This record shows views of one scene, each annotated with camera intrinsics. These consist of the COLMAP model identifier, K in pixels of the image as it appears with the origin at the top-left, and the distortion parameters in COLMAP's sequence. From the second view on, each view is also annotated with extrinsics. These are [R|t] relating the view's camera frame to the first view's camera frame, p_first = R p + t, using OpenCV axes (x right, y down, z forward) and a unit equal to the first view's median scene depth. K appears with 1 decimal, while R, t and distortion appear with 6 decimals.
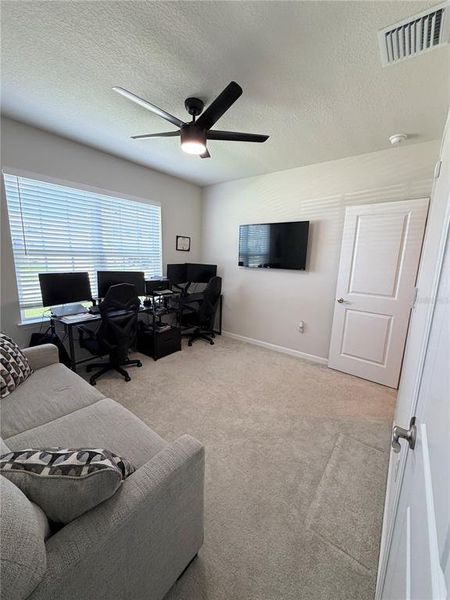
lens RADIAL K [[239.0, 0, 229.9], [0, 239.0, 296.4], [0, 0, 1]] dist [-0.001310, -0.000248]
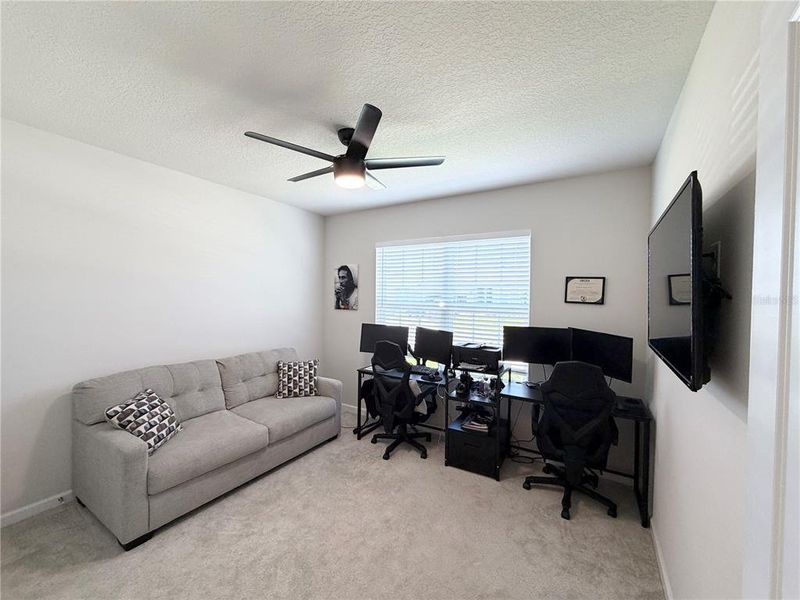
lens RADIAL K [[318.7, 0, 400.8], [0, 318.7, 302.8], [0, 0, 1]] dist [-0.001310, -0.000248]
pose [[0.107834, -0.012839, -0.994086, 0.533536], [-0.183347, 0.982508, -0.032578, -0.119777], [0.977116, 0.185776, 0.103594, 0.657810]]
